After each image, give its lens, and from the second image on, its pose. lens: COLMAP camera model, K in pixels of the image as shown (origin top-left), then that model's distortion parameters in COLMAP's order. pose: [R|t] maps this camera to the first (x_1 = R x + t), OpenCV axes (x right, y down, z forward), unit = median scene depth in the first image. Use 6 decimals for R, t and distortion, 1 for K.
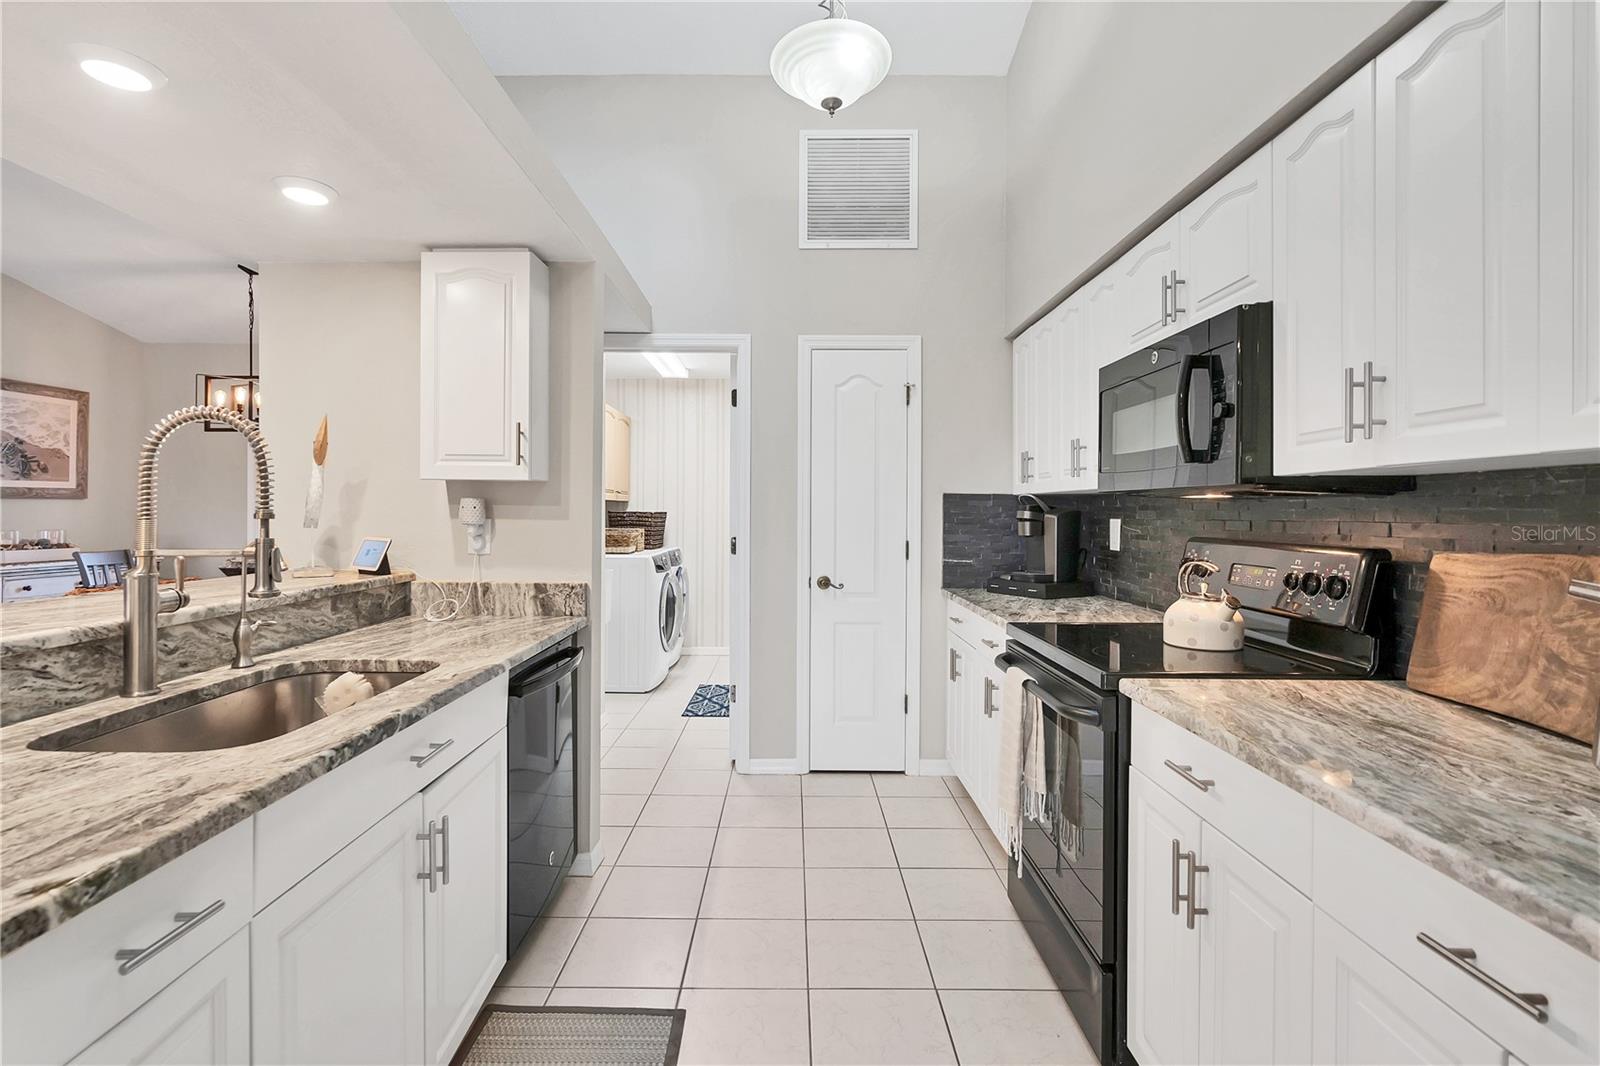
lens RADIAL K [[743.9, 0, 791.1], [0, 743.9, 508.6], [0, 0, 1]] dist [-0.001128, 0.001445]
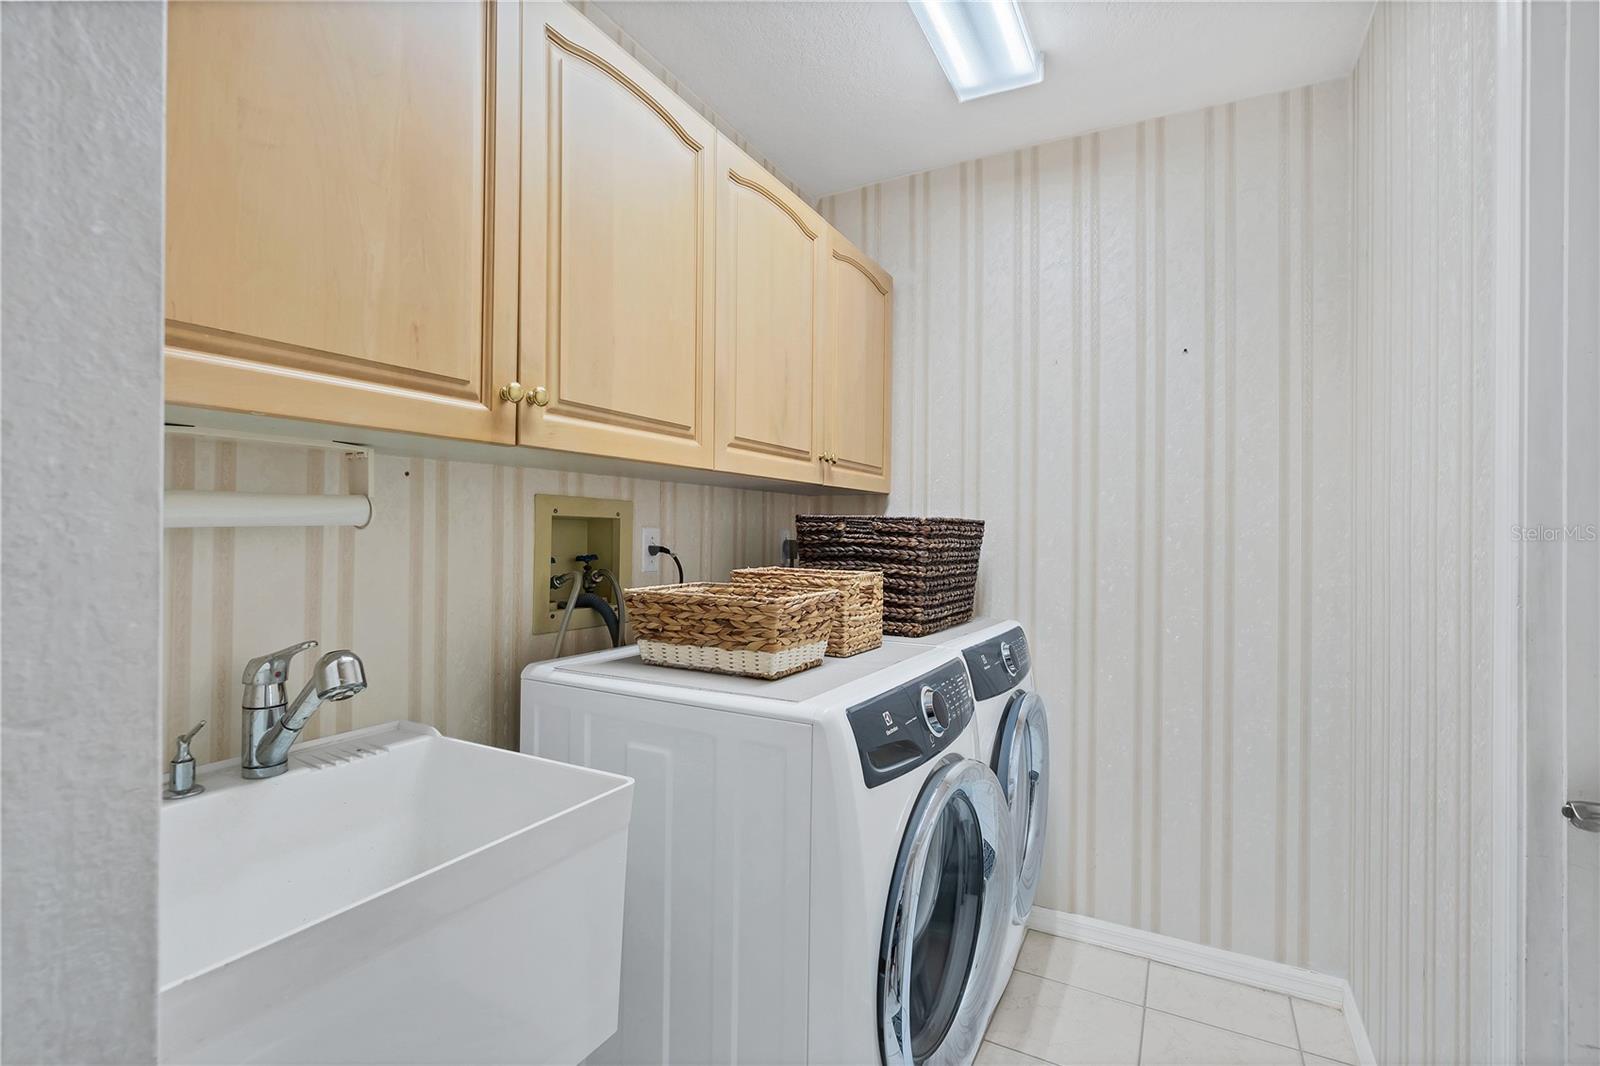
lens RADIAL K [[743.9, 0, 796.2], [0, 743.9, 525.7], [0, 0, 1]] dist [-0.001128, 0.001445]
pose [[0.882532, 0.000093, -0.470253, -0.083258], [-0.003338, 0.999976, -0.006066, 0.010259], [0.470241, 0.006923, 0.882511, 0.676358]]
